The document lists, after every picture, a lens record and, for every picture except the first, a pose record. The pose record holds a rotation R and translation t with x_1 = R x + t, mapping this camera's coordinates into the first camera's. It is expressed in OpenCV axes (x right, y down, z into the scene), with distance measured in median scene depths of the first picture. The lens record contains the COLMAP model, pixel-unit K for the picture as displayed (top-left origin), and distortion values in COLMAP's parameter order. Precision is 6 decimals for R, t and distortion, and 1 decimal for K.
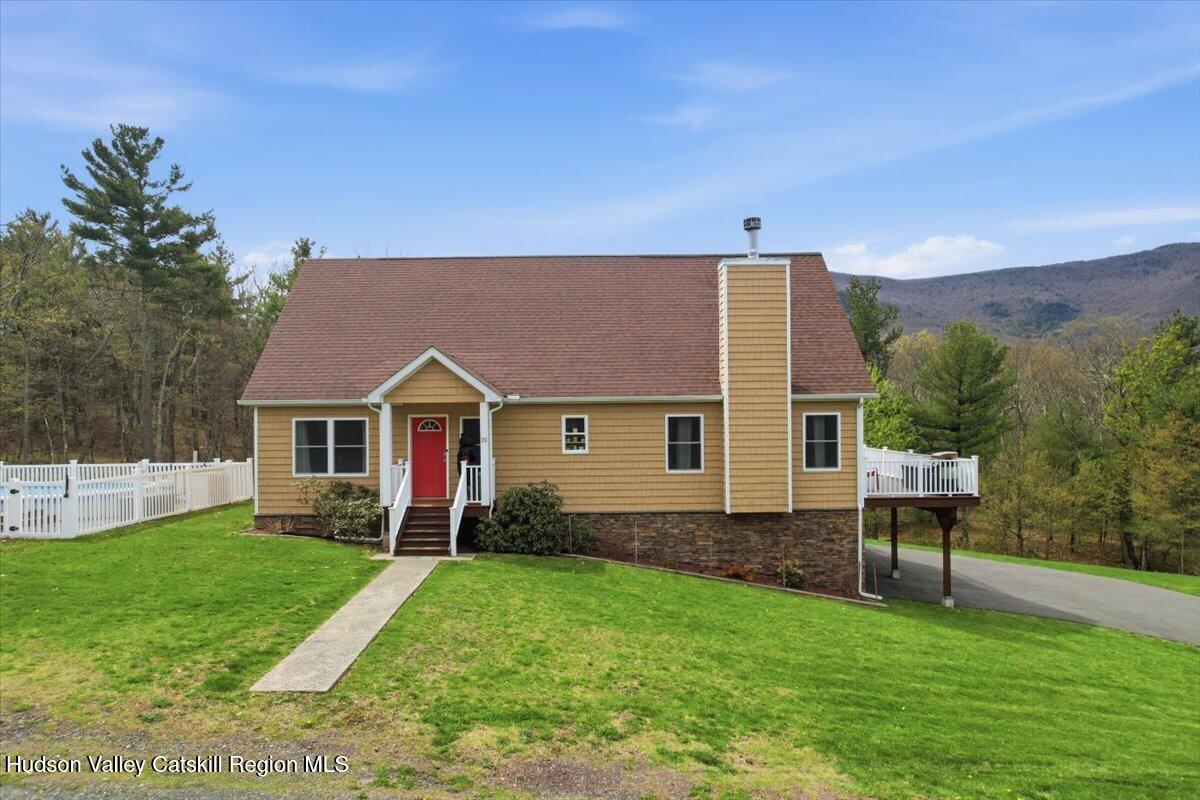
lens RADIAL K [[769.3, 0, 600.0], [0, 769.3, 400.0], [0, 0, 1]] dist [-0.021310, 0.002384]
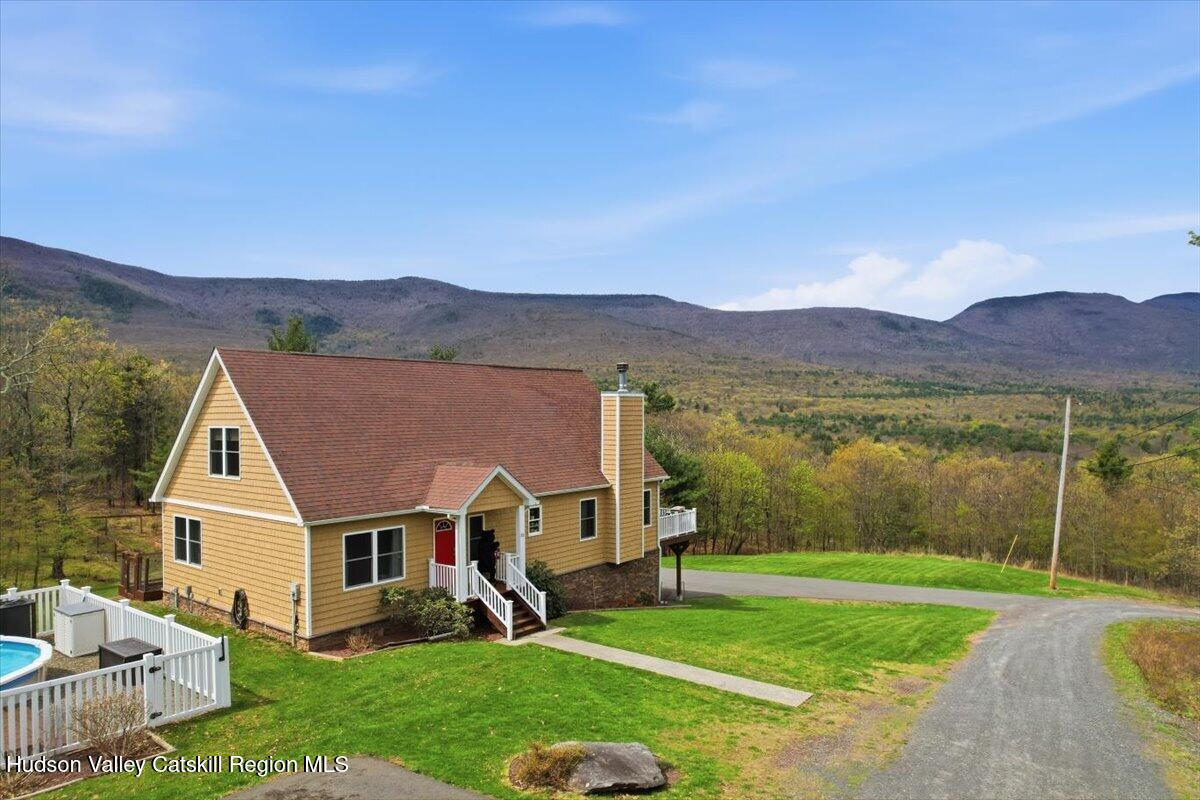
lens RADIAL K [[798.8, 0, 566.5], [0, 798.8, 384.7], [0, 0, 1]] dist [0.000926, 0.000735]
pose [[0.630183, 0.023993, 0.776076, -1.048187], [-0.013129, 0.999709, -0.020247, -0.158070], [-0.776335, 0.002570, 0.630315, 0.097030]]
